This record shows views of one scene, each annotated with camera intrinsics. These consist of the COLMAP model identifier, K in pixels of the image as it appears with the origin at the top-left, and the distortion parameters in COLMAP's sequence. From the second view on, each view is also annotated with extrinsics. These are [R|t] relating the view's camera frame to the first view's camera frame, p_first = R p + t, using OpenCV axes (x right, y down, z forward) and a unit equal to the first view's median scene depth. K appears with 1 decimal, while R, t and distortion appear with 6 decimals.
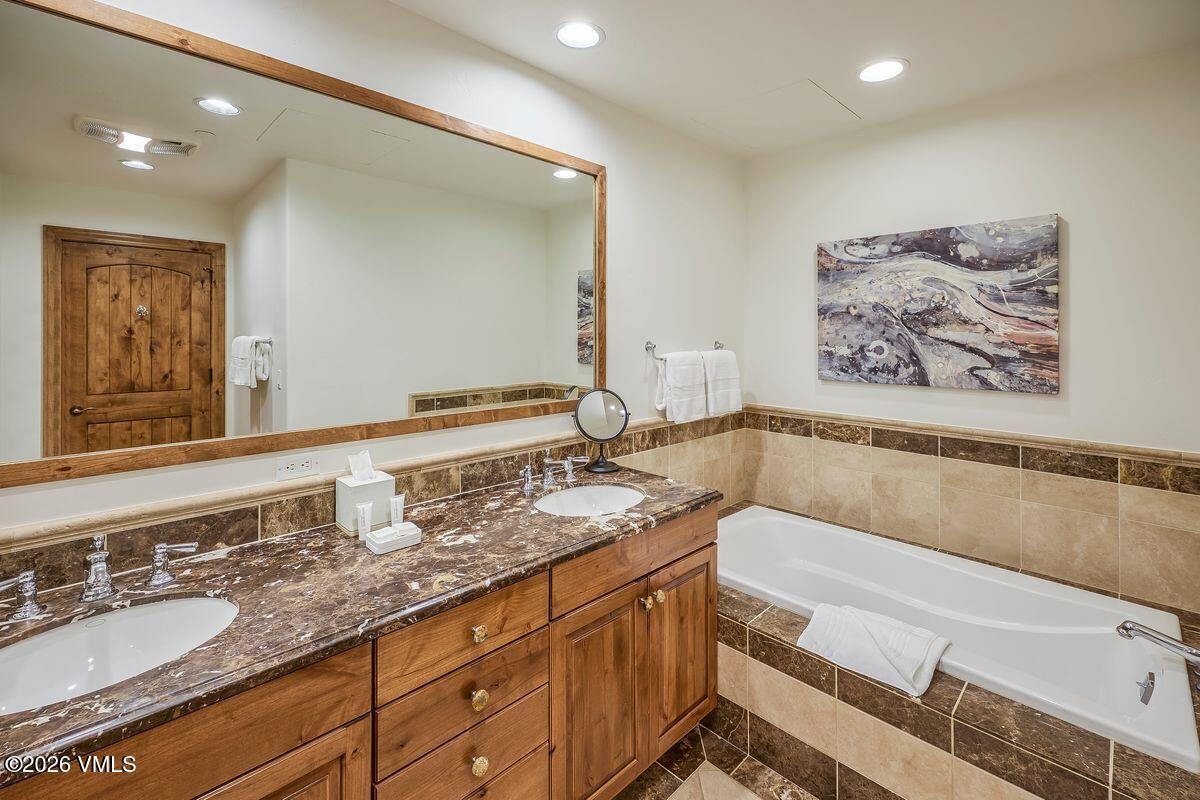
lens RADIAL K [[532.9, 0, 602.1], [0, 532.9, 332.5], [0, 0, 1]] dist [0.000826, 0.000337]
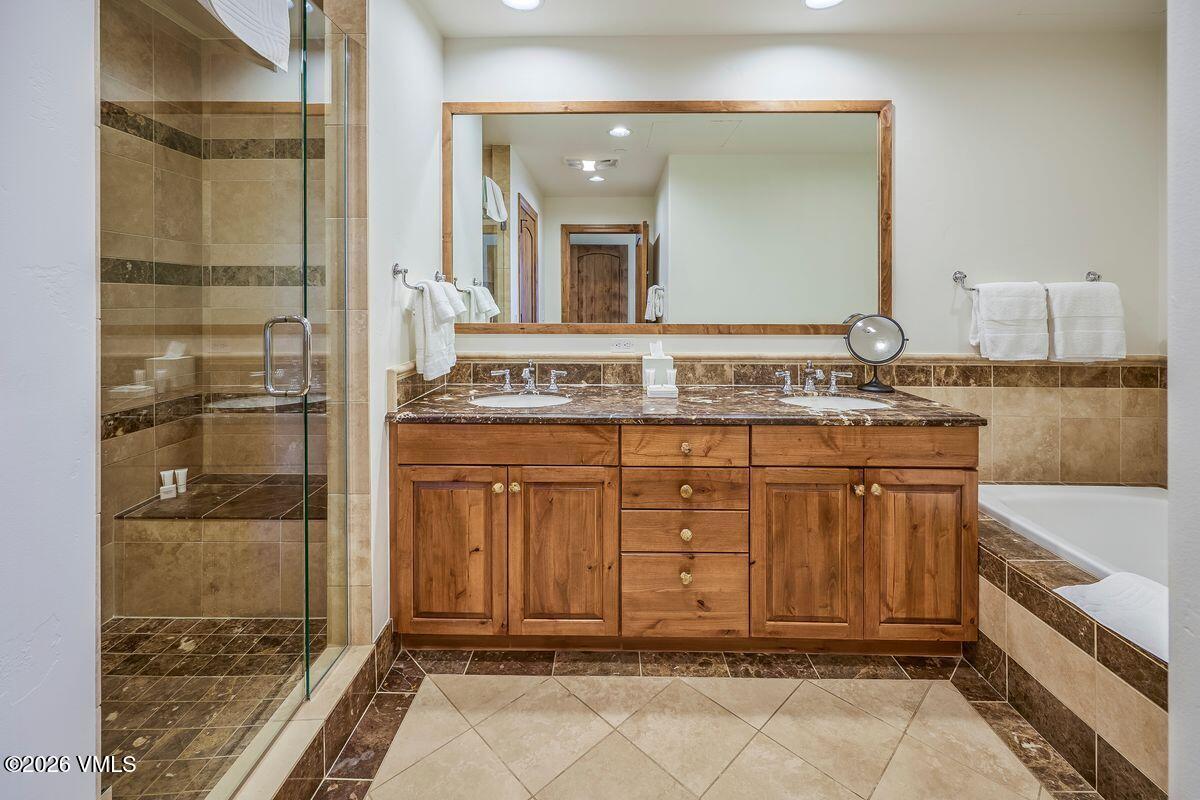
lens RADIAL K [[521.0, 0, 592.0], [0, 521.0, 307.6], [0, 0, 1]] dist [0.000665, 0.000132]
pose [[0.687205, 0.003061, -0.726457, 0.447662], [0.002611, 0.999974, 0.006683, 0.104609], [0.726459, -0.006490, 0.687180, -0.142857]]
